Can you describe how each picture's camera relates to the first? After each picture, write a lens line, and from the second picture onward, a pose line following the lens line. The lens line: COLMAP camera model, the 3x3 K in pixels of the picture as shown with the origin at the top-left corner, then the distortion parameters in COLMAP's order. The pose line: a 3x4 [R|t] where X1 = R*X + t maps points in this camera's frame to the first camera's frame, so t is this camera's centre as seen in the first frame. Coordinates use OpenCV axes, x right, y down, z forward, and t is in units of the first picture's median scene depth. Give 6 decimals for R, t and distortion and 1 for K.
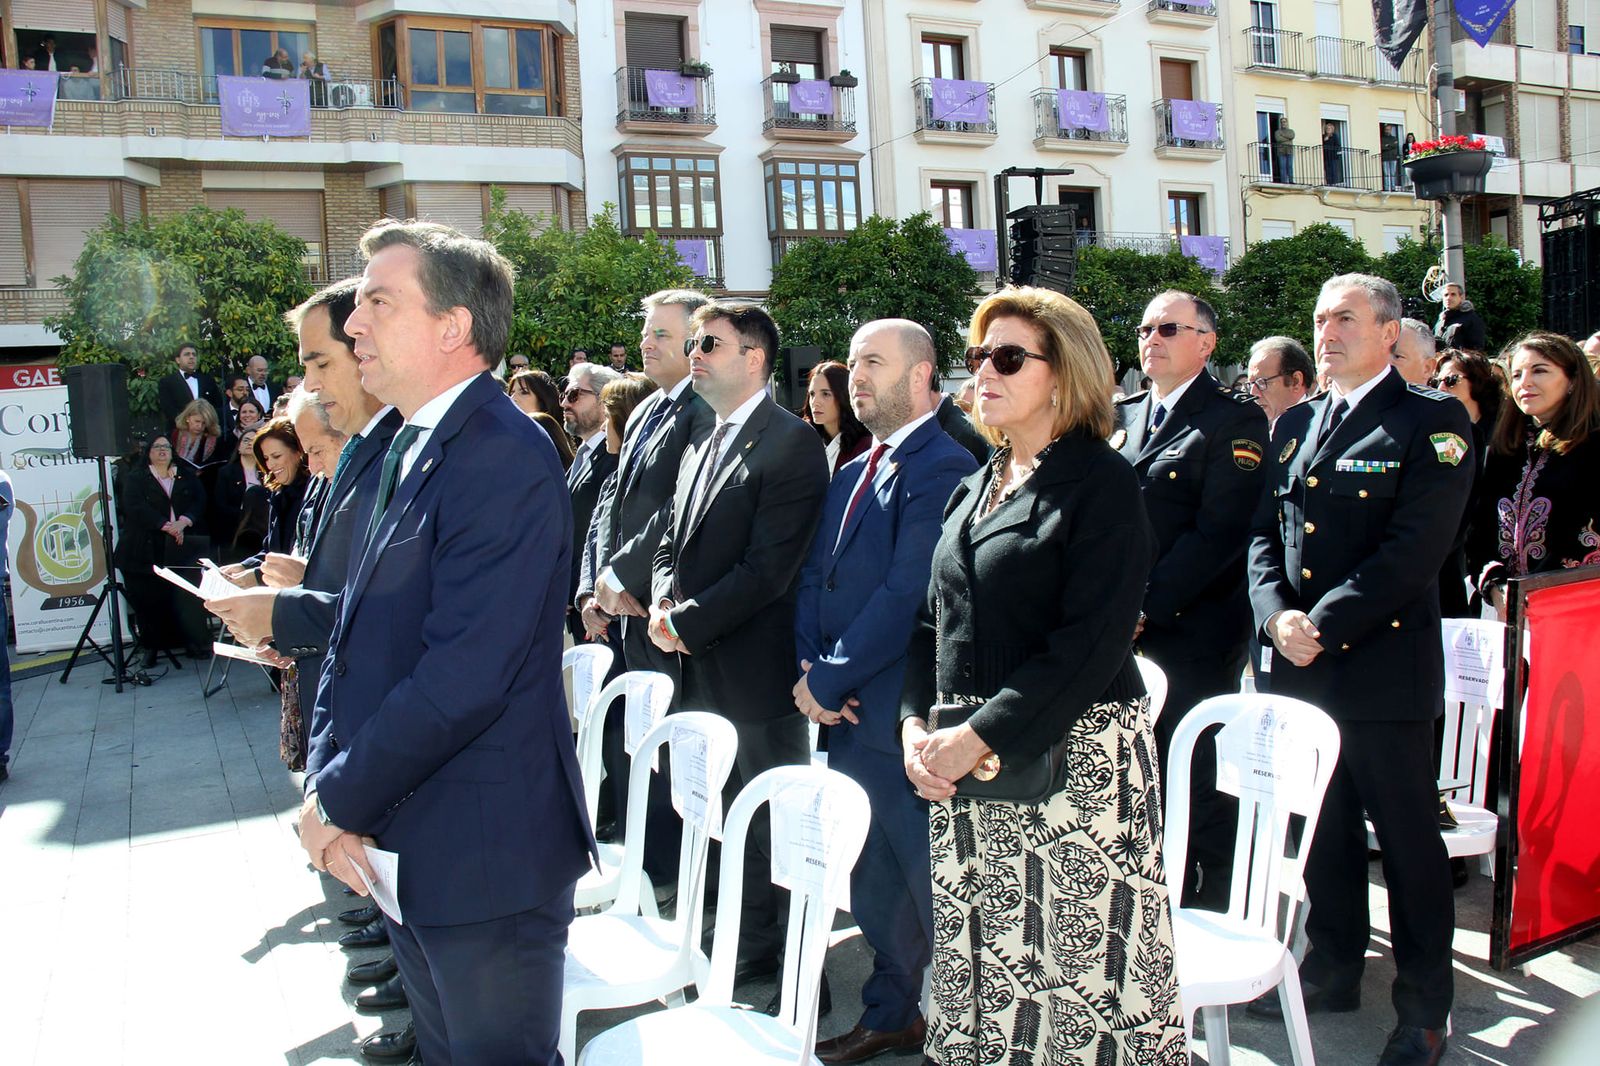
lens RADIAL K [[1320.9, 0, 779.2], [0, 1320.9, 535.1], [0, 0, 1]] dist [-0.172746, 0.147658]
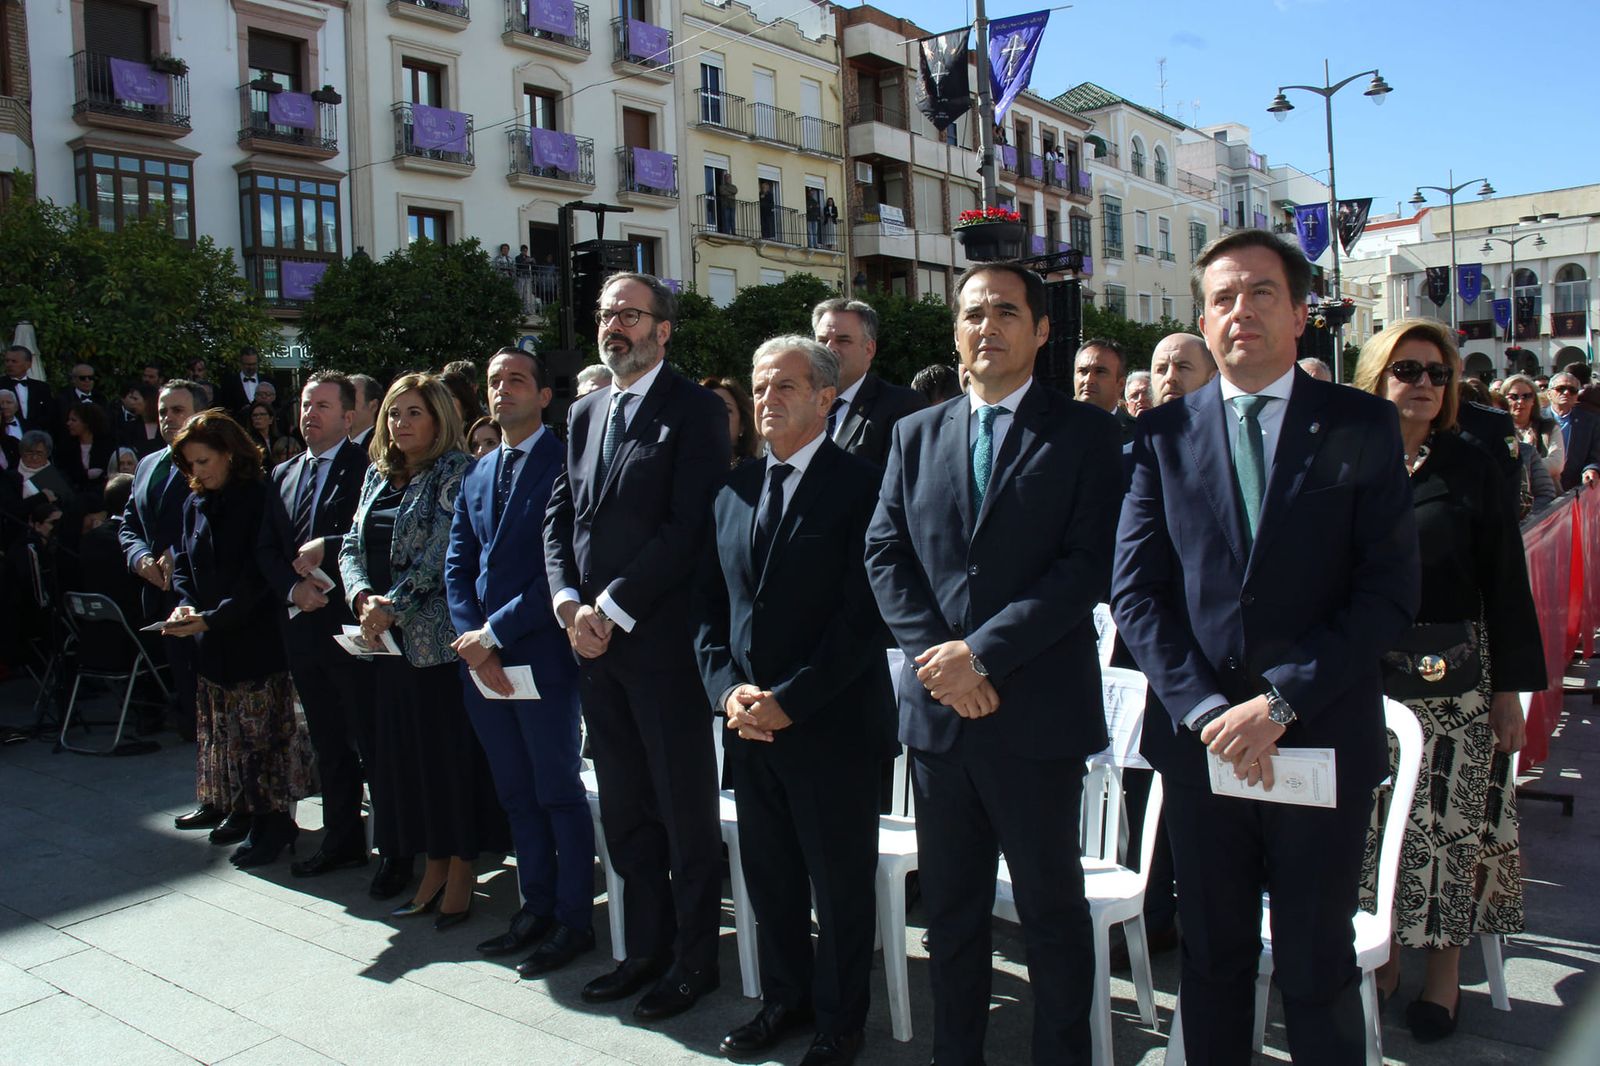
lens RADIAL K [[1320.9, 0, 779.2], [0, 1320.9, 535.1], [0, 0, 1]] dist [-0.172746, 0.147658]
pose [[0.887897, -0.010128, 0.459931, -0.085989], [0.023052, 0.999481, -0.022491, 0.003870], [-0.459464, 0.030572, 0.887670, 0.012588]]
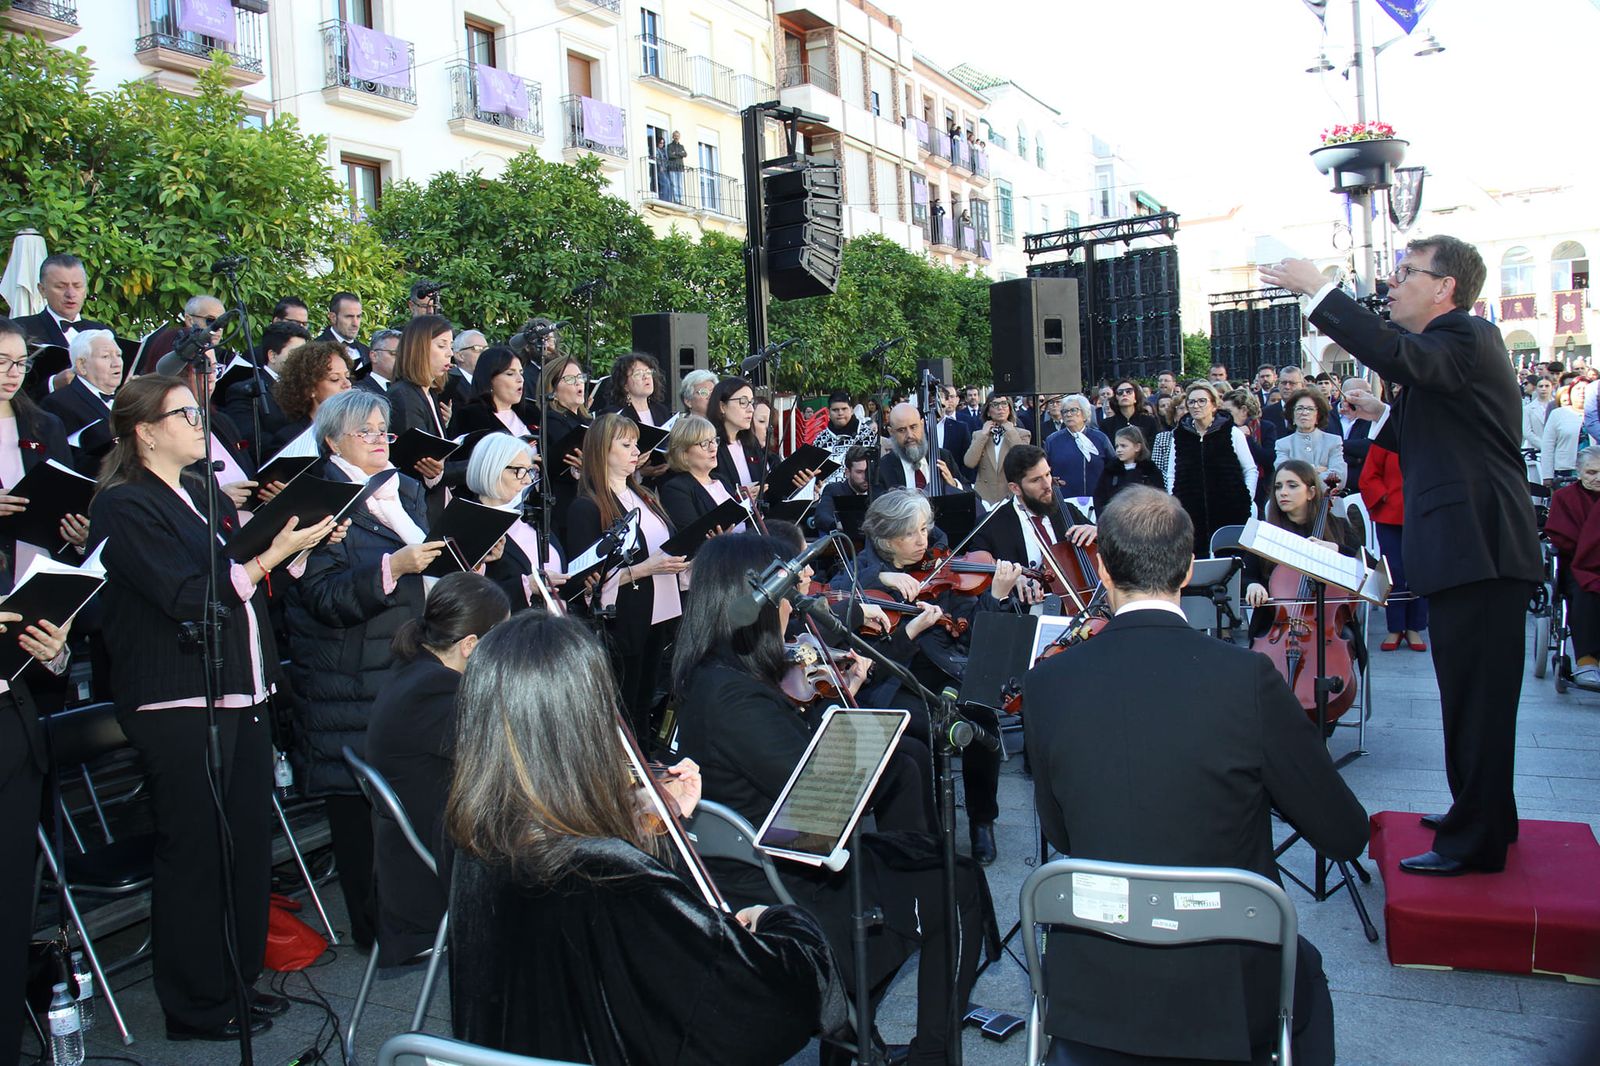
lens RADIAL K [[1320.9, 0, 779.2], [0, 1320.9, 535.1], [0, 0, 1]] dist [-0.172746, 0.147658]
pose [[0.790910, -0.033196, 0.611032, -0.154891], [0.055687, 0.998289, -0.017846, -0.012476], [-0.609394, 0.048141, 0.791405, 0.235194]]
